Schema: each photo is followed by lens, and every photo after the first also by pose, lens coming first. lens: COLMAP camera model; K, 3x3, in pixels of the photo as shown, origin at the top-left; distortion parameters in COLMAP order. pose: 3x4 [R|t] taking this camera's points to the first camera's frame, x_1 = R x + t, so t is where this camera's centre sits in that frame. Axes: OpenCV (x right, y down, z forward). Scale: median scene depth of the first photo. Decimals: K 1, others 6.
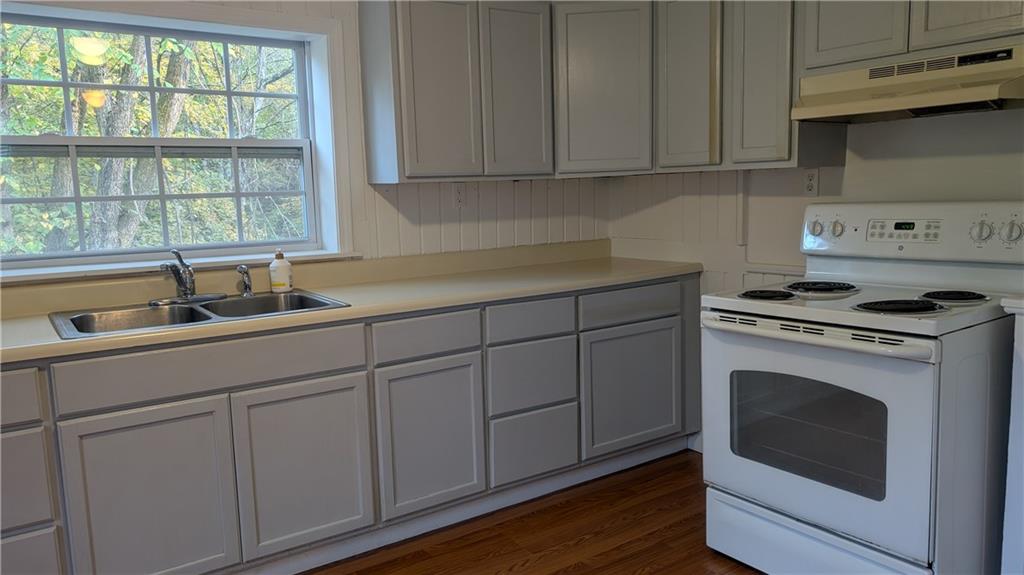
lens RADIAL K [[730.6, 0, 502.6], [0, 730.6, 287.1], [0, 0, 1]] dist [0.032276, -0.034391]
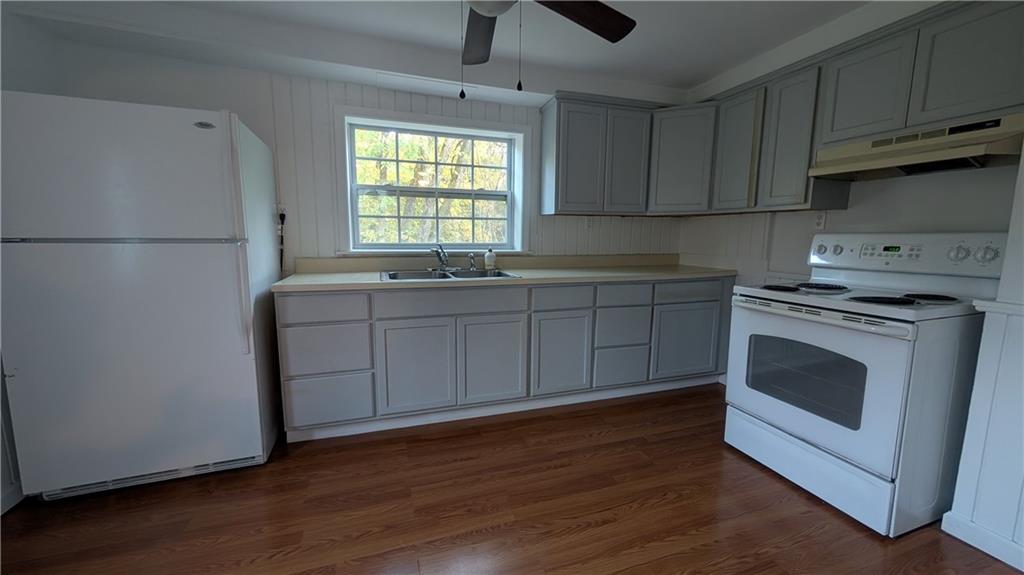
lens RADIAL K [[382.1, 0, 513.0], [0, 382.1, 286.1], [0, 0, 1]] dist [-0.002629, -0.000254]
pose [[0.960683, 0.076418, -0.266925, 0.027691], [-0.074198, 0.997074, 0.018408, 0.029390], [0.267551, 0.002121, 0.963541, 0.061347]]
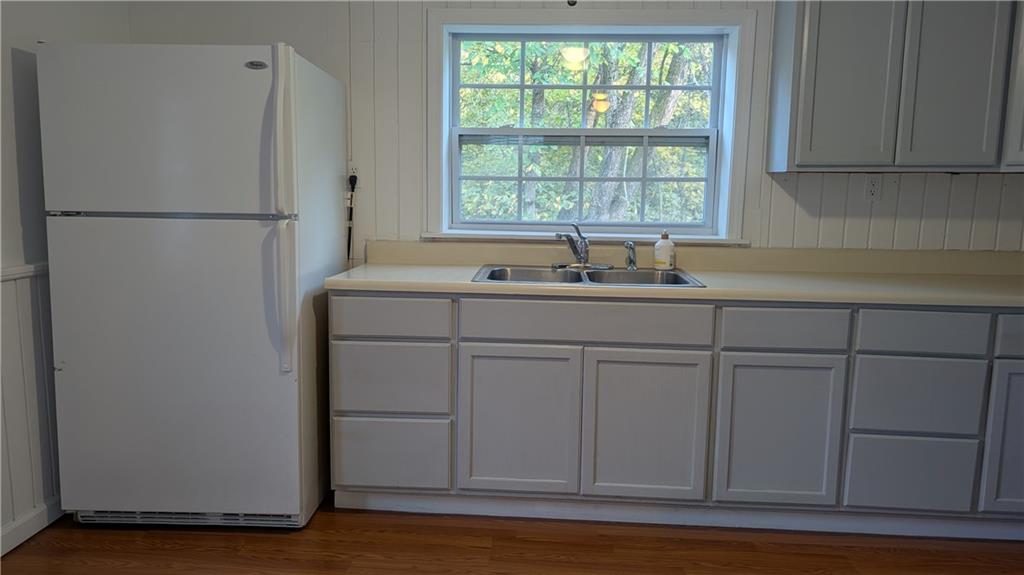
lens RADIAL K [[730.6, 0, 505.4], [0, 730.6, 287.9], [0, 0, 1]] dist [0.032276, -0.034391]
pose [[0.780504, 0.121967, -0.613137, 0.199767], [-0.117616, 0.991918, 0.047594, 0.009952], [0.613987, 0.034967, 0.788541, 0.003647]]
